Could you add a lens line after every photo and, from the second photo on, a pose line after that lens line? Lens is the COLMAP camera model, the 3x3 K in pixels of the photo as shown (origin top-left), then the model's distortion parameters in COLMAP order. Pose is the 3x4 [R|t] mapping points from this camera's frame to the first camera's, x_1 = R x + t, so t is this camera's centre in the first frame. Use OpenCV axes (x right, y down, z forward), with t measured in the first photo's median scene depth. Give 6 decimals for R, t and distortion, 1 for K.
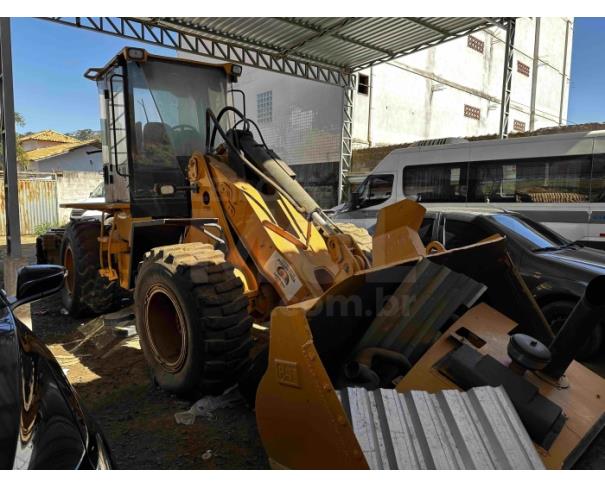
lens RADIAL K [[404.9, 0, 300.6], [0, 404.9, 241.2], [0, 0, 1]] dist [-0.019540, -0.002458]
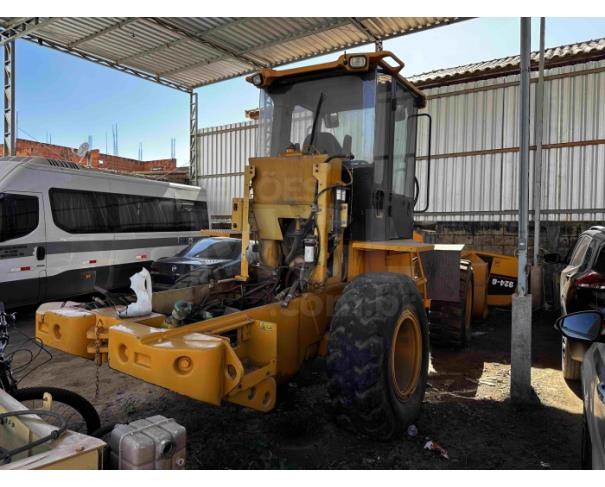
lens RADIAL K [[449.7, 0, 301.5], [0, 449.7, 234.4], [0, 0, 1]] dist [0.022159, -0.031708]
pose [[-0.320290, -0.013033, 0.947230, -0.857407], [0.097997, 0.994085, 0.046813, -0.109633], [-0.942237, 0.107819, -0.317118, 0.995425]]
